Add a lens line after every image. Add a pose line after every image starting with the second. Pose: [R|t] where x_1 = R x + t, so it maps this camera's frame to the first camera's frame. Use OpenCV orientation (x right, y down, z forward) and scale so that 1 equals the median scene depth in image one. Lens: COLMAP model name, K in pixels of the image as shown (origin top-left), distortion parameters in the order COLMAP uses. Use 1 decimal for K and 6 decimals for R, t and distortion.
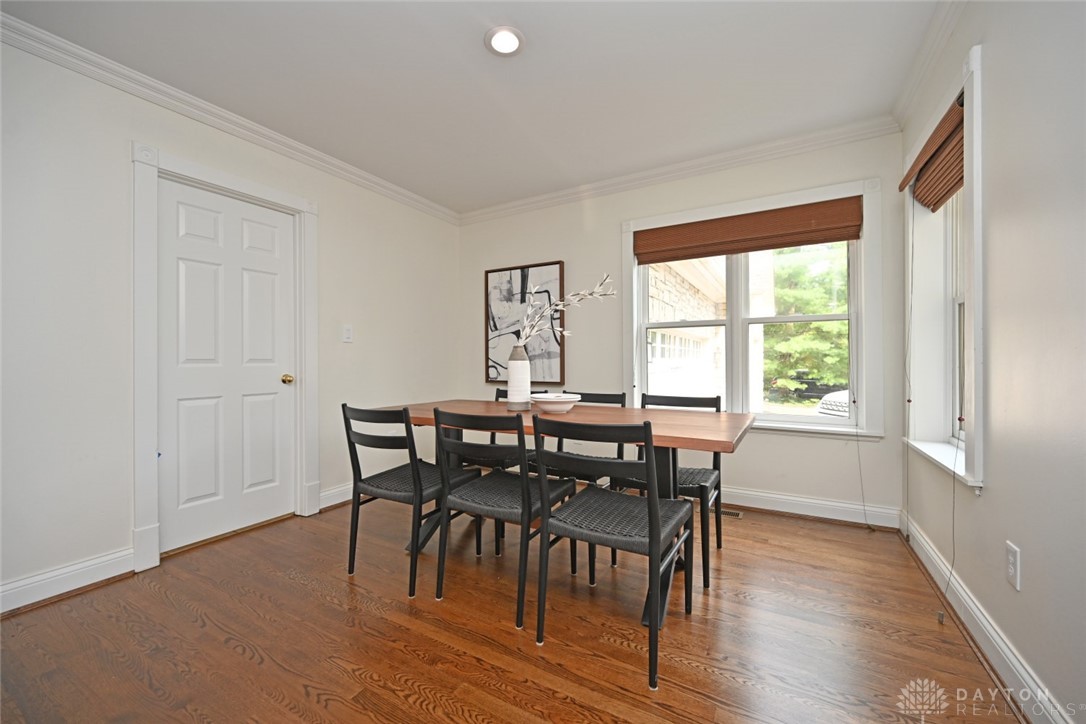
lens RADIAL K [[426.9, 0, 539.3], [0, 426.9, 358.8], [0, 0, 1]] dist [0.000316, 0.000322]
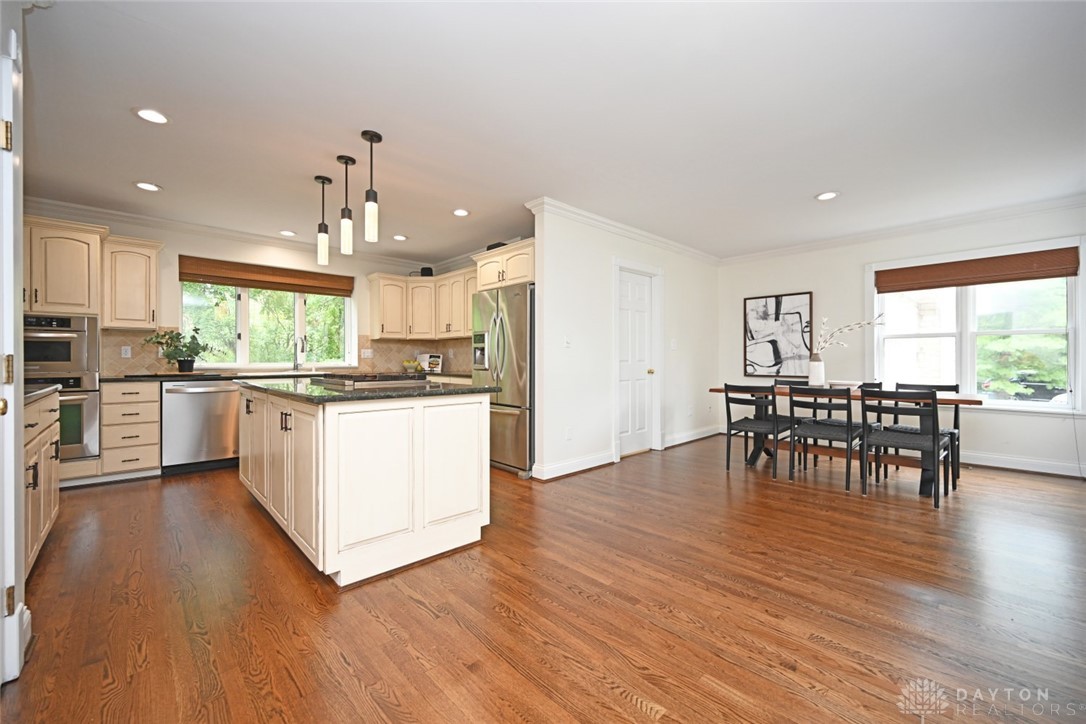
lens RADIAL K [[426.9, 0, 550.1], [0, 426.9, 361.4], [0, 0, 1]] dist [0.000316, 0.000322]
pose [[0.958541, 0.002639, -0.284943, -0.374202], [-0.000331, 0.999967, 0.008149, -0.006001], [0.284955, -0.007716, 0.958510, -0.617170]]
